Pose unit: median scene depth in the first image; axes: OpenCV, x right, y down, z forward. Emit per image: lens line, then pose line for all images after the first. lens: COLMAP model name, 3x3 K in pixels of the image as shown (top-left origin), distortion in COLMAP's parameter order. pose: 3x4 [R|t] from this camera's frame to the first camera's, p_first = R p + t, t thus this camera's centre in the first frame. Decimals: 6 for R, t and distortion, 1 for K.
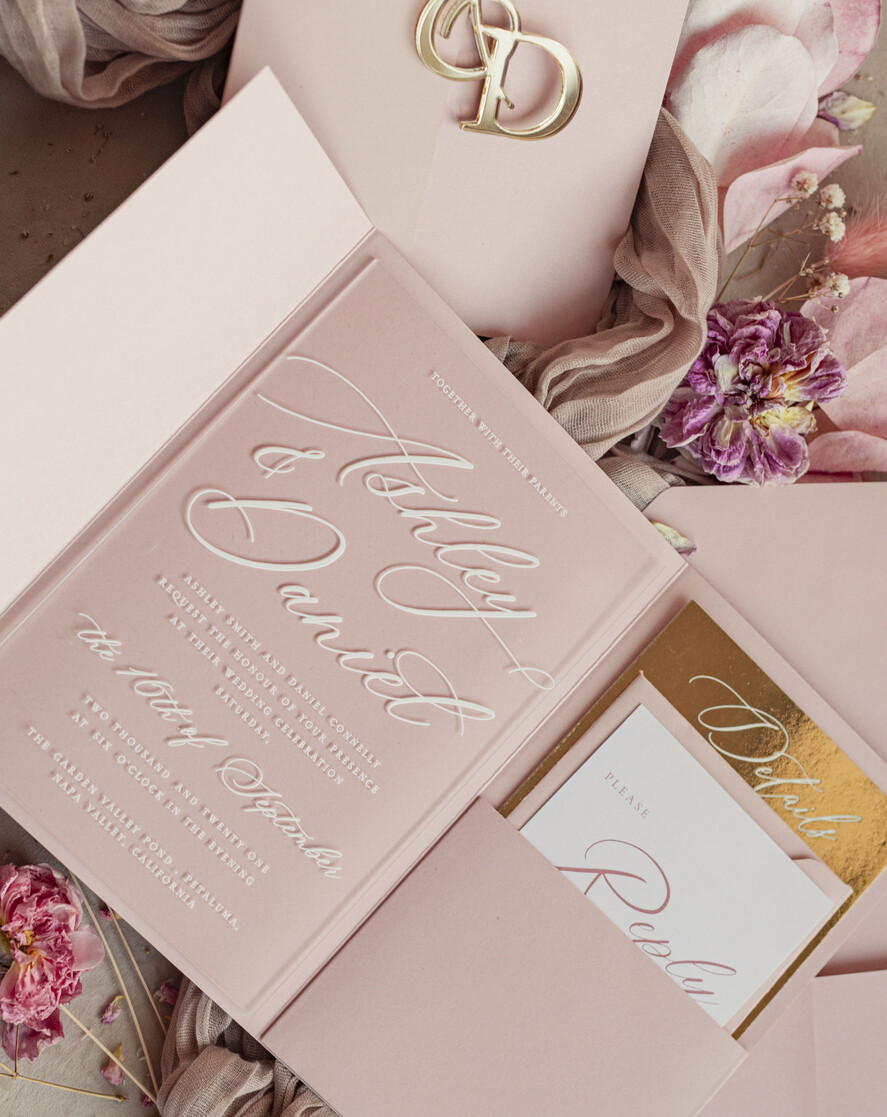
lens RADIAL K [[2400.3, 0, 443.5], [0, 2400.3, 558.5], [0, 0, 1]] dist [-0.039414, 0.057066]
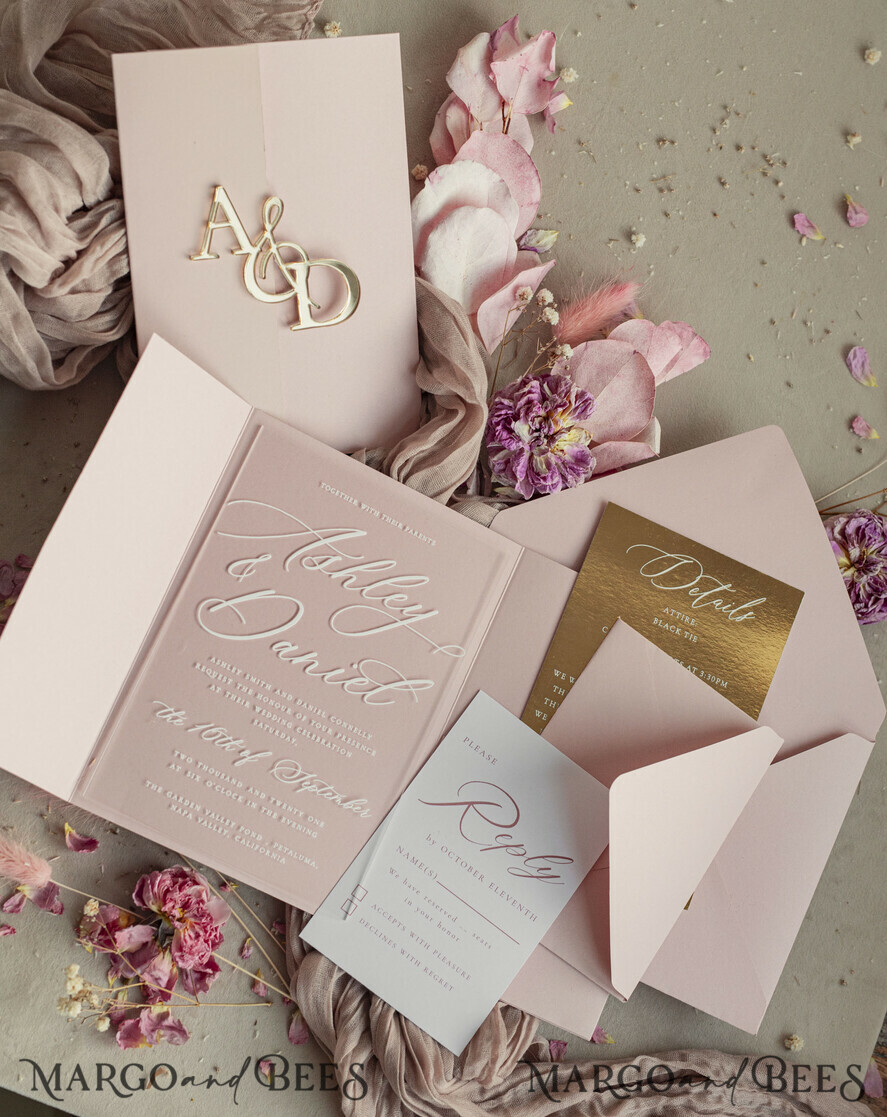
lens RADIAL K [[2400.3, 0, 443.5], [0, 2400.3, 558.5], [0, 0, 1]] dist [-0.039414, 0.057066]
pose [[0.953785, -0.300351, 0.009142, 0.039348], [0.300254, 0.951387, -0.068635, 0.092859], [0.011917, 0.068208, 0.997600, -0.513769]]
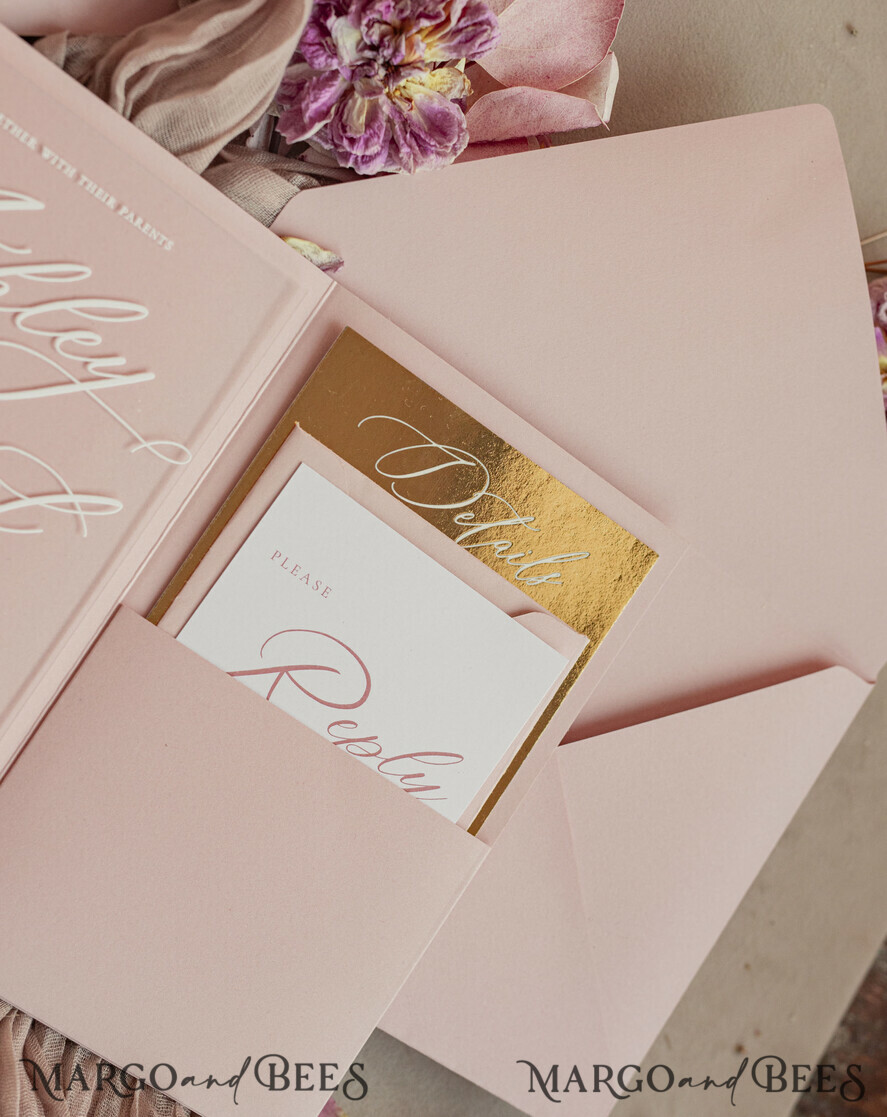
lens RADIAL K [[2400.3, 0, 443.5], [0, 2400.3, 558.5], [0, 0, 1]] dist [-0.039414, 0.057066]
pose [[0.987599, -0.147053, 0.054990, 0.080634], [0.135842, 0.975984, 0.170299, -0.040421], [-0.078712, -0.160717, 0.983857, 0.187245]]
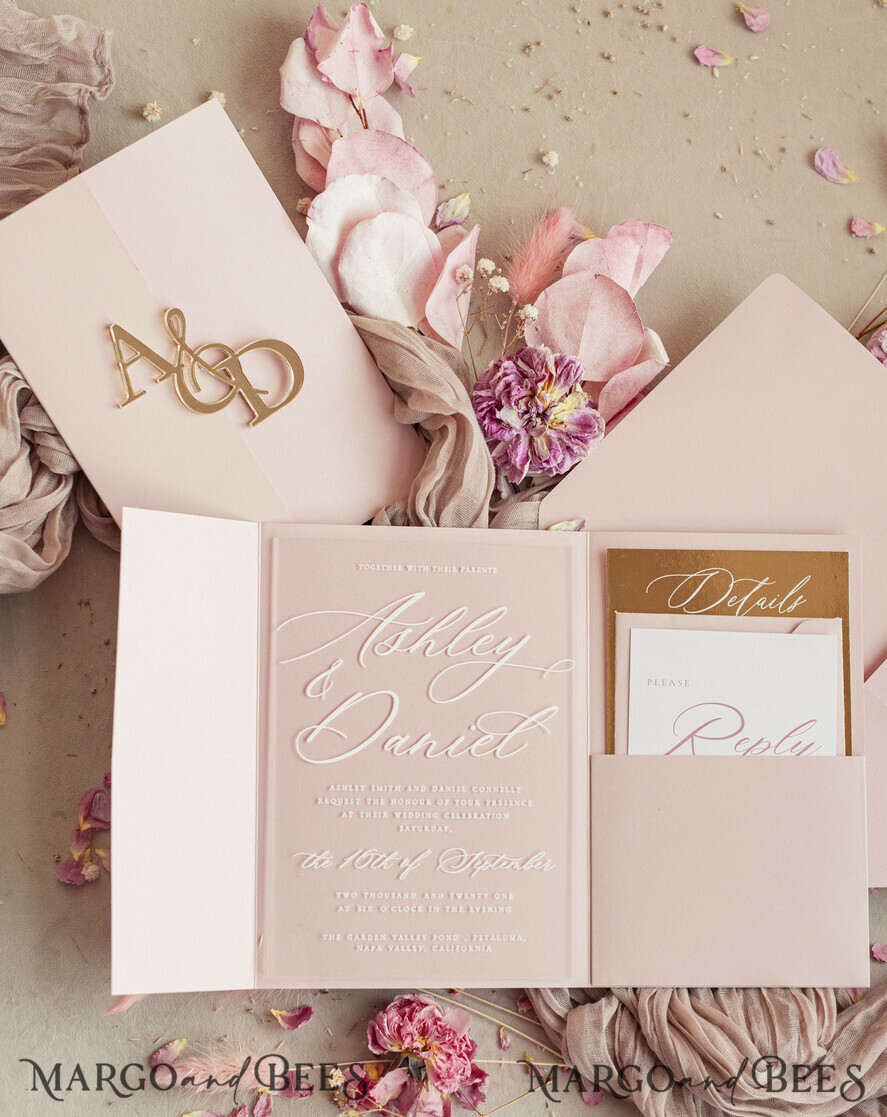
lens RADIAL K [[2400.3, 0, 443.5], [0, 2400.3, 558.5], [0, 0, 1]] dist [-0.039414, 0.057066]
pose [[0.715605, -0.689073, -0.114401, 0.194223], [0.688218, 0.723551, -0.053206, 0.030383], [0.119437, -0.040658, 0.992009, -0.410095]]
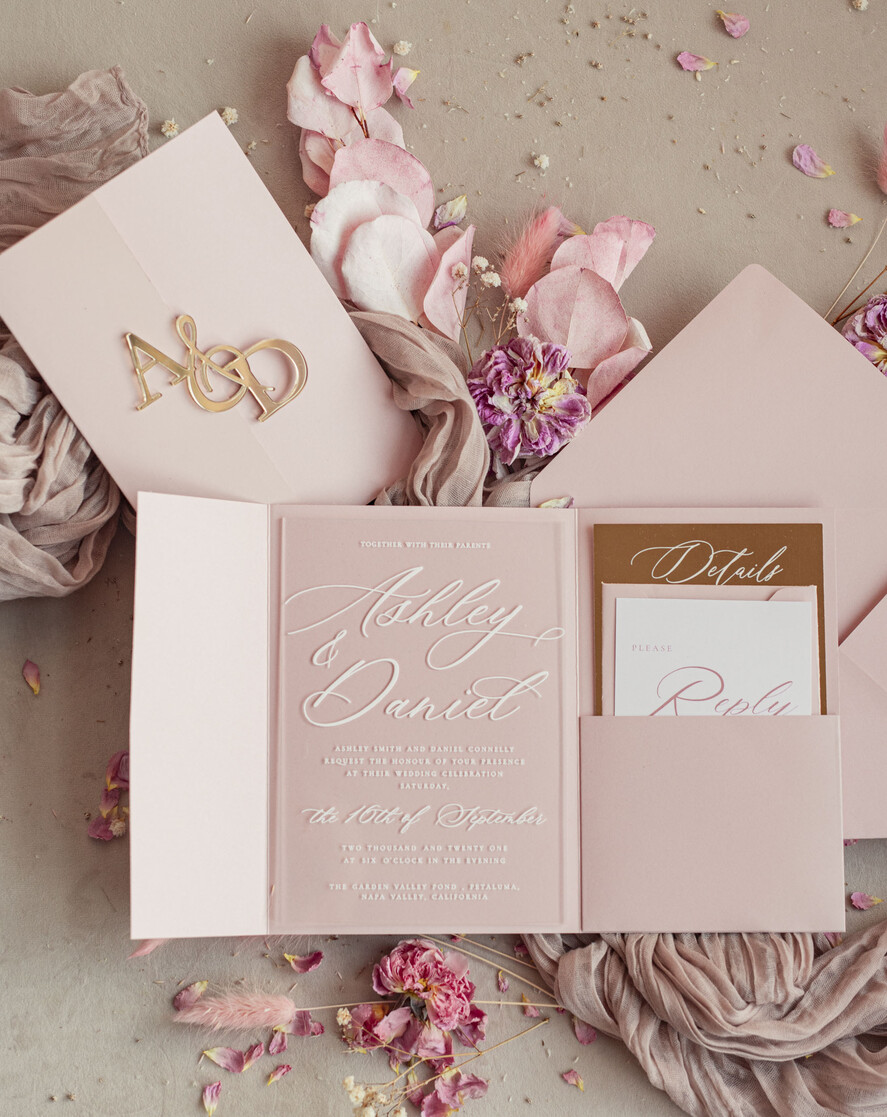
lens RADIAL K [[2400.3, 0, 443.5], [0, 2400.3, 558.5], [0, 0, 1]] dist [-0.039414, 0.057066]
pose [[0.696019, -0.699732, -0.161037, 0.268463], [0.693279, 0.713284, -0.102913, 0.123349], [0.186876, -0.040014, 0.981568, -0.501214]]
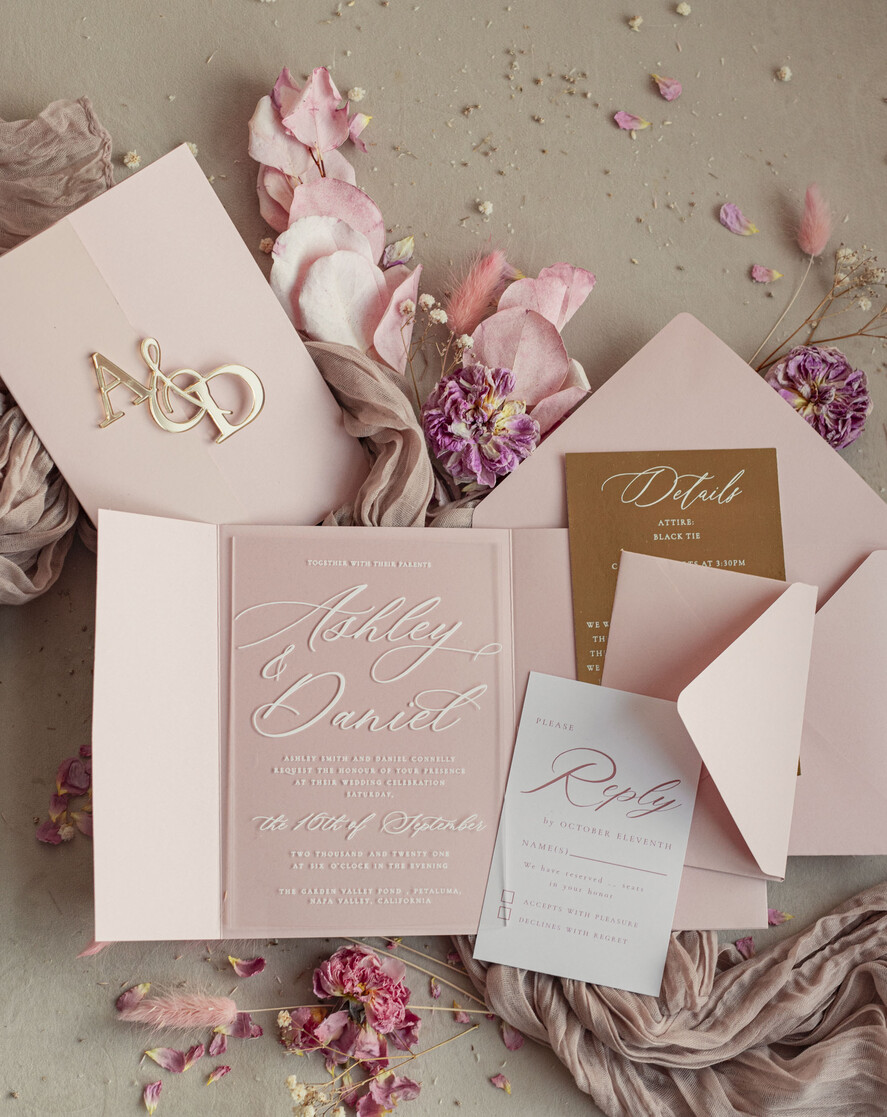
lens RADIAL K [[2400.3, 0, 443.5], [0, 2400.3, 558.5], [0, 0, 1]] dist [-0.039414, 0.057066]
pose [[0.727540, -0.682961, -0.065185, 0.163236], [0.680169, 0.730454, -0.061696, 0.079044], [0.089751, 0.000549, 0.995964, -0.585047]]
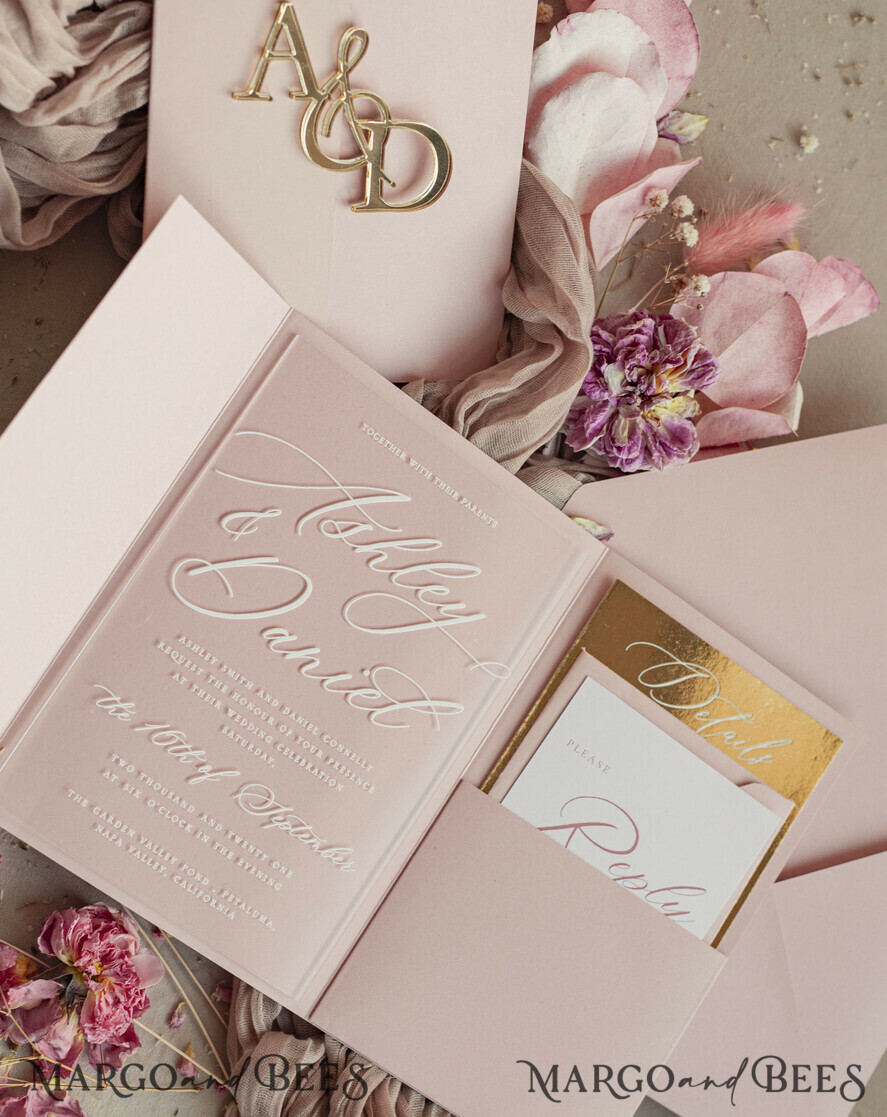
lens RADIAL K [[2400.3, 0, 443.5], [0, 2400.3, 558.5], [0, 0, 1]] dist [-0.039414, 0.057066]
pose [[0.986302, -0.162783, 0.026654, -0.007084], [0.161552, 0.985918, 0.043199, -0.055864], [-0.033311, -0.038301, 0.998711, -0.142093]]
